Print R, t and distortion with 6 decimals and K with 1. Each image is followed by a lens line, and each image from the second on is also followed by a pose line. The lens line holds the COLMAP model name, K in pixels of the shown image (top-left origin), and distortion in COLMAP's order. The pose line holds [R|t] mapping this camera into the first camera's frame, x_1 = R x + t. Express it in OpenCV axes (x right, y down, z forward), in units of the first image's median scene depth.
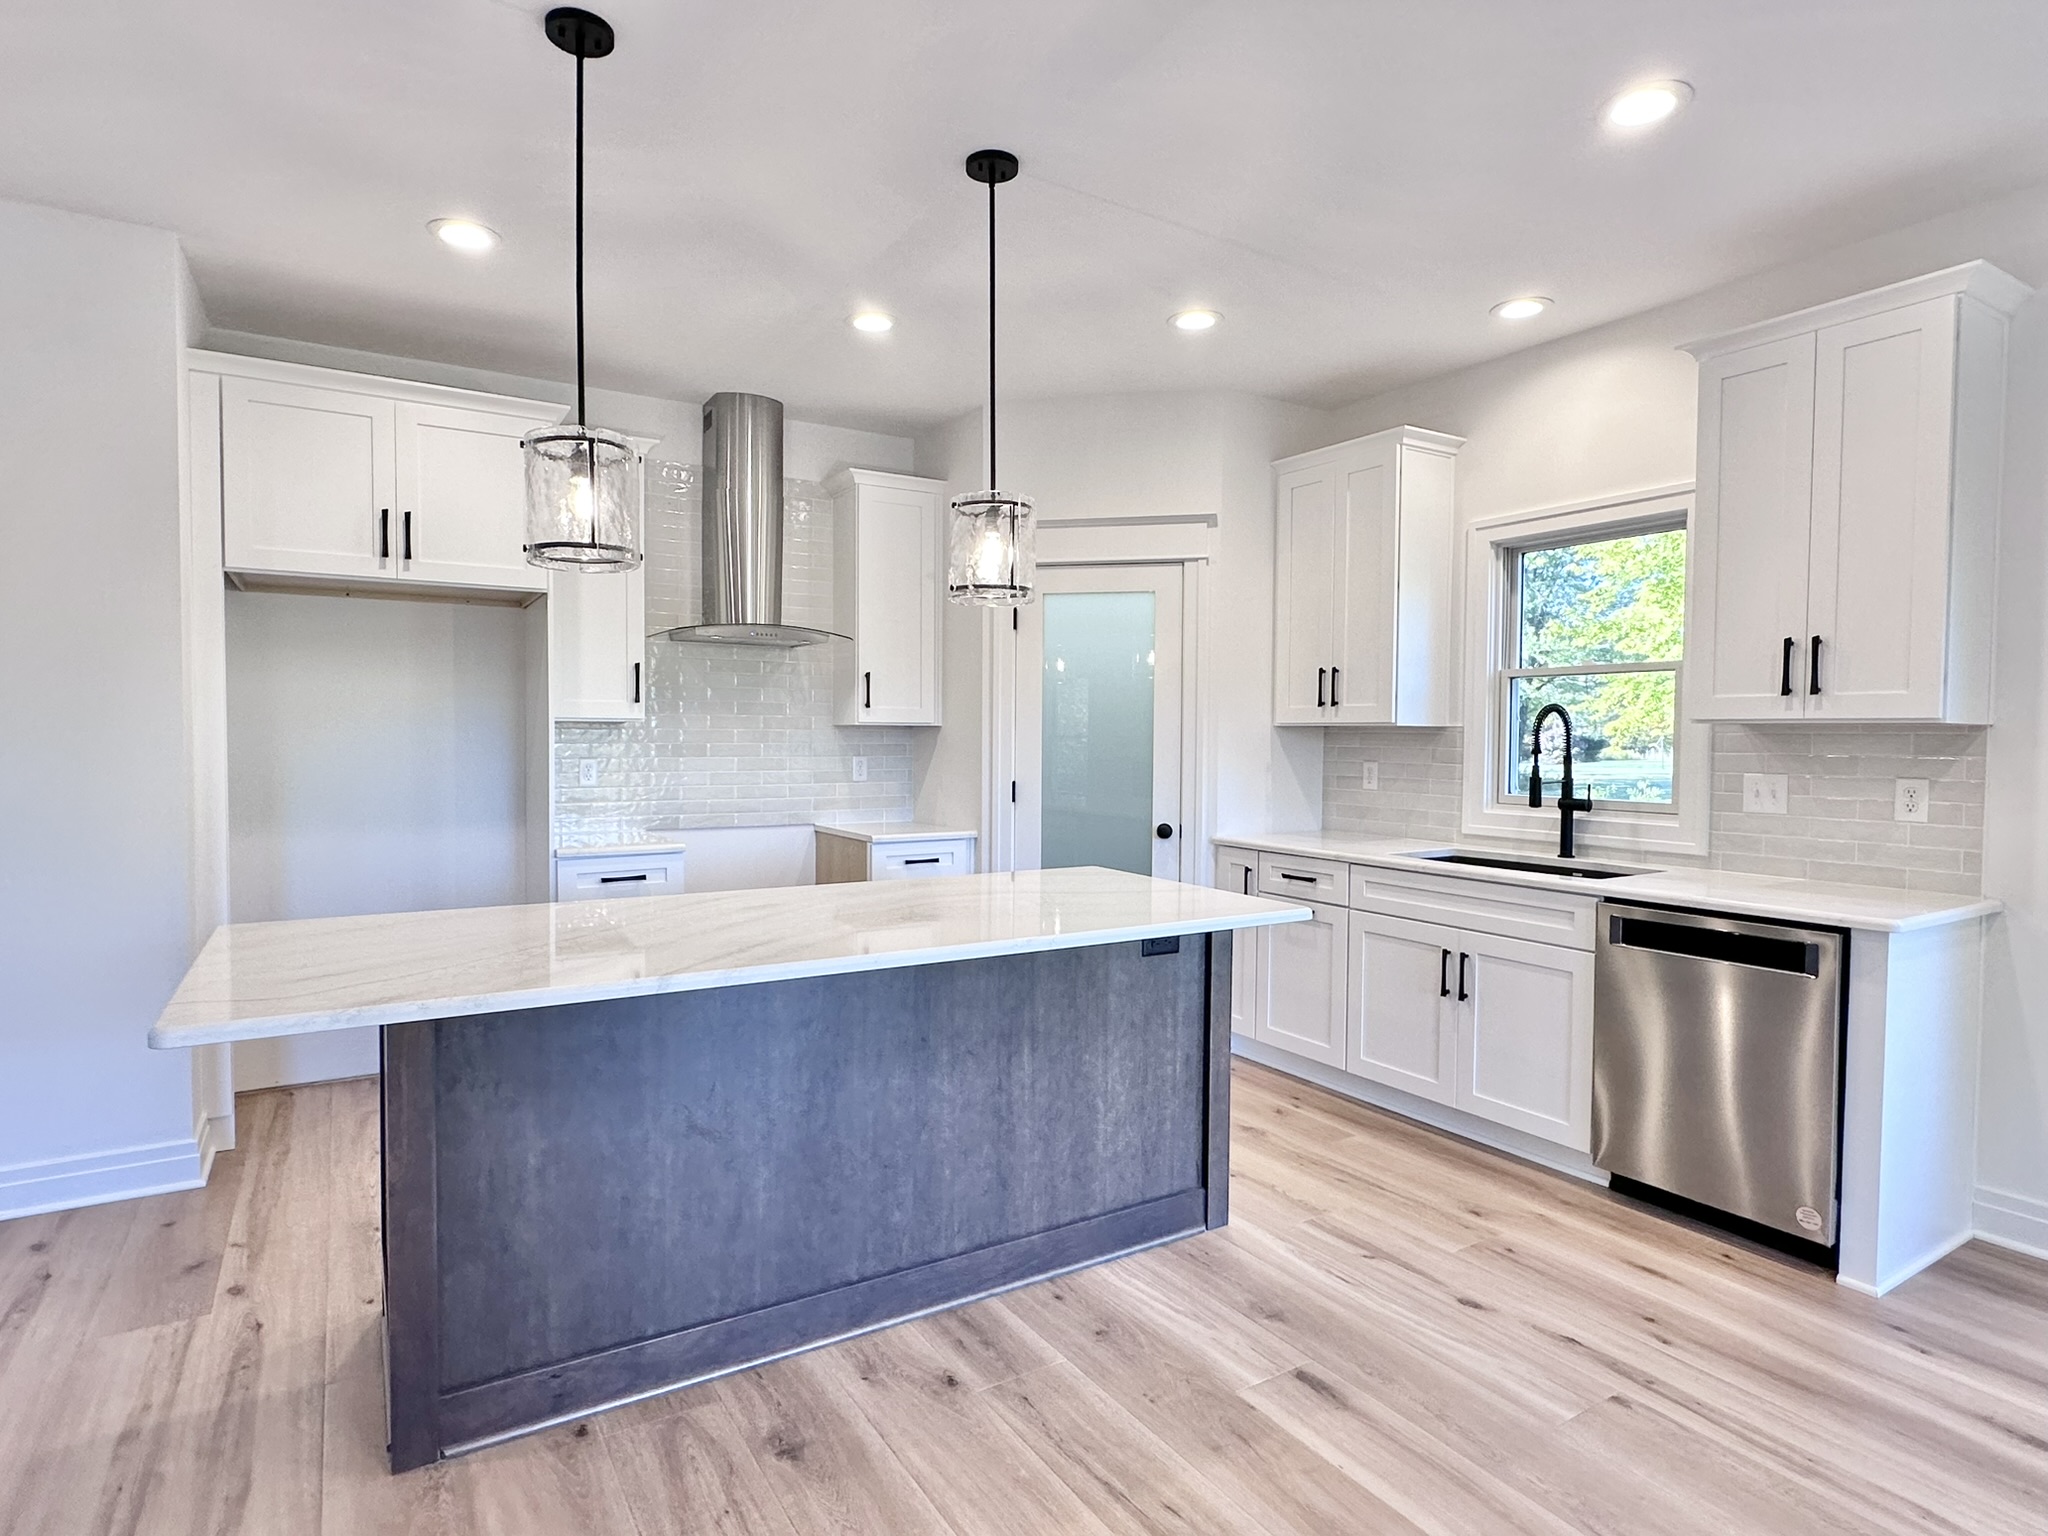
lens RADIAL K [[1085.3, 0, 1024.0], [0, 1085.3, 768.0], [0, 0, 1]] dist [-0.009869, 0.000470]
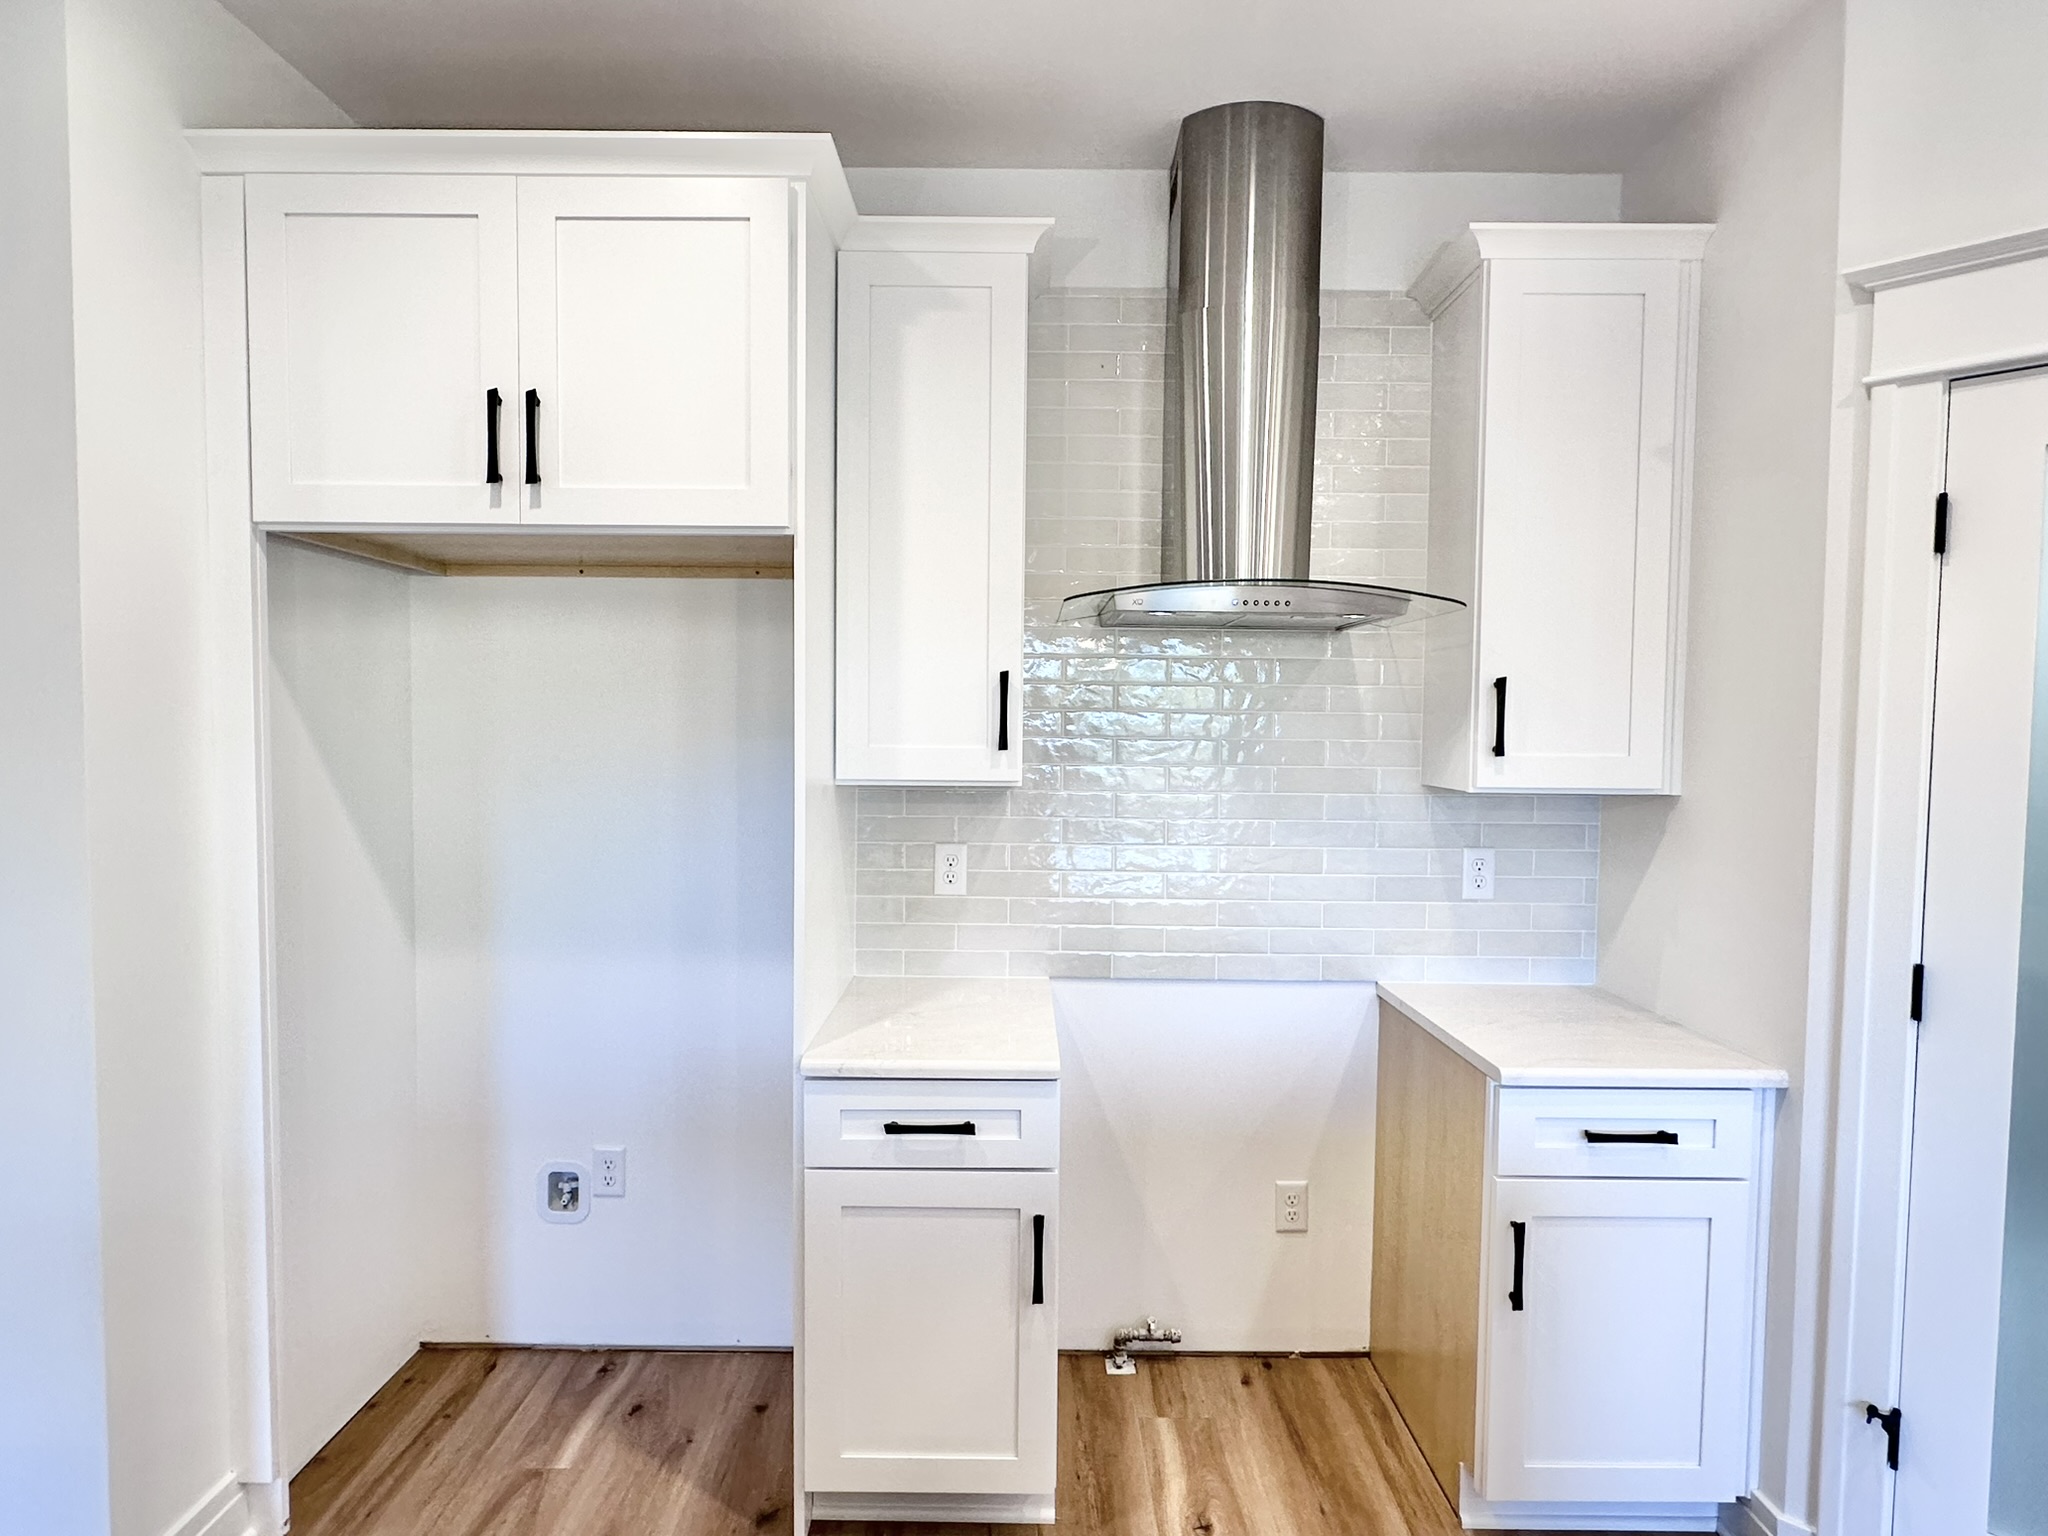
lens RADIAL K [[1085.3, 0, 1024.0], [0, 1085.3, 768.0], [0, 0, 1]] dist [-0.009869, 0.000470]
pose [[0.847144, 0.025426, -0.530754, -0.078443], [-0.019896, 0.999672, 0.016132, -0.057639], [0.530990, -0.003107, 0.847372, 0.557745]]
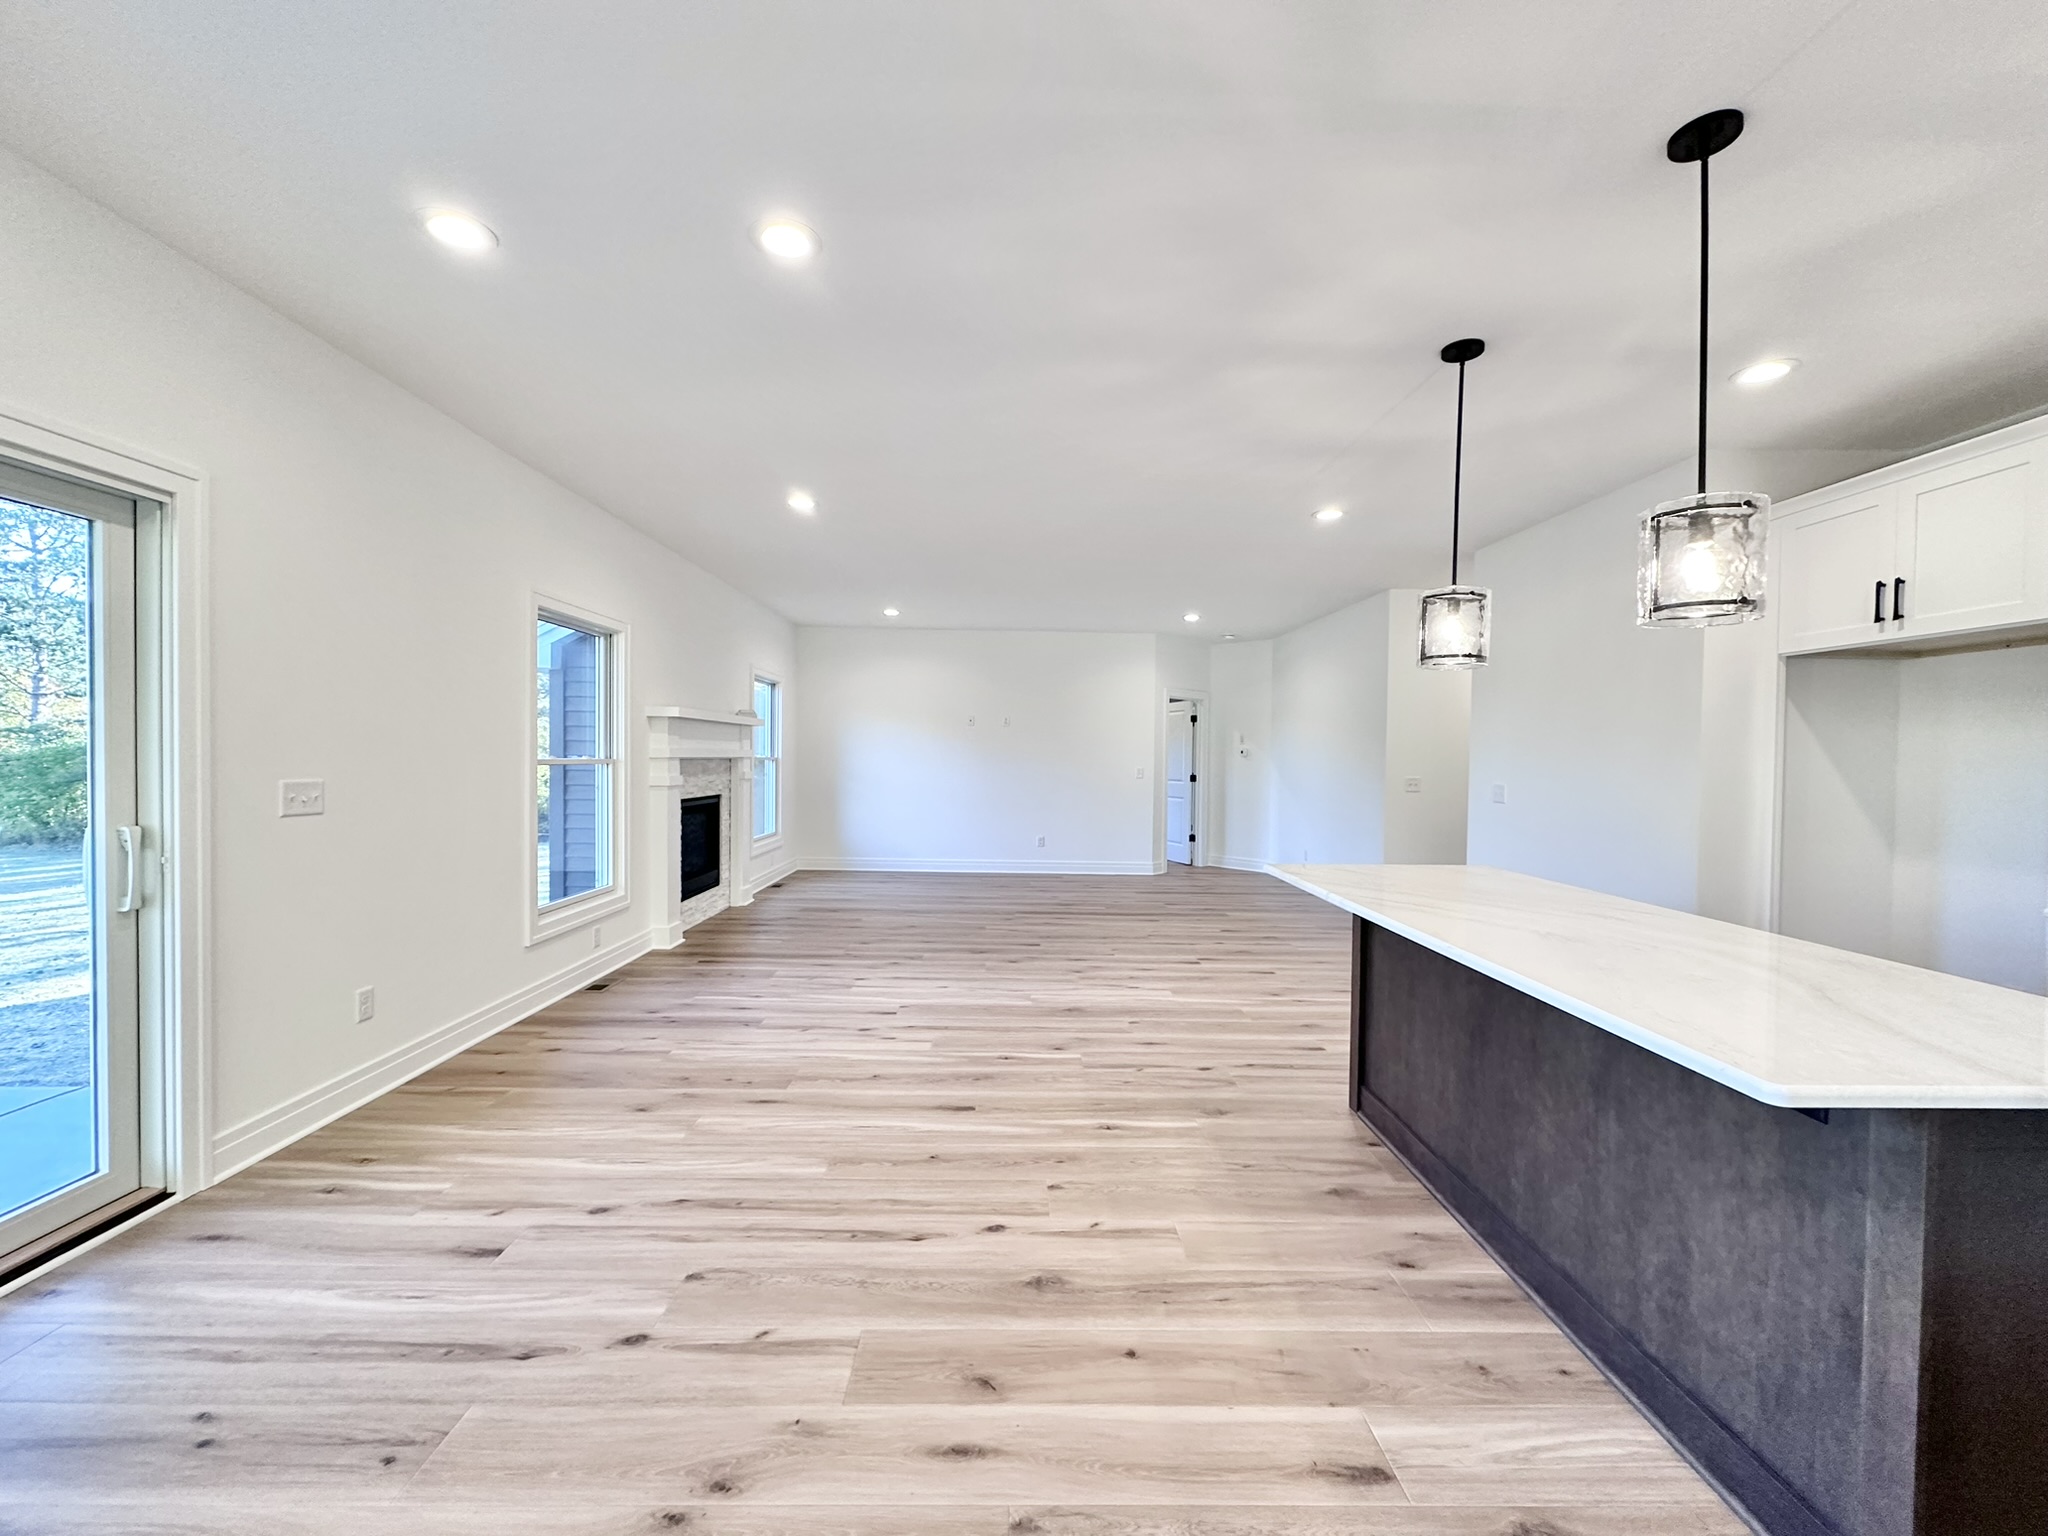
lens RADIAL K [[818.4, 0, 1024.0], [0, 818.4, 768.0], [0, 0, 1]] dist [0.022338, -0.000054]
pose [[-0.511505, -0.002035, -0.859278, 0.517293], [-0.042272, 0.998846, 0.022798, -0.017493], [0.858240, 0.047985, -0.511001, 0.546831]]
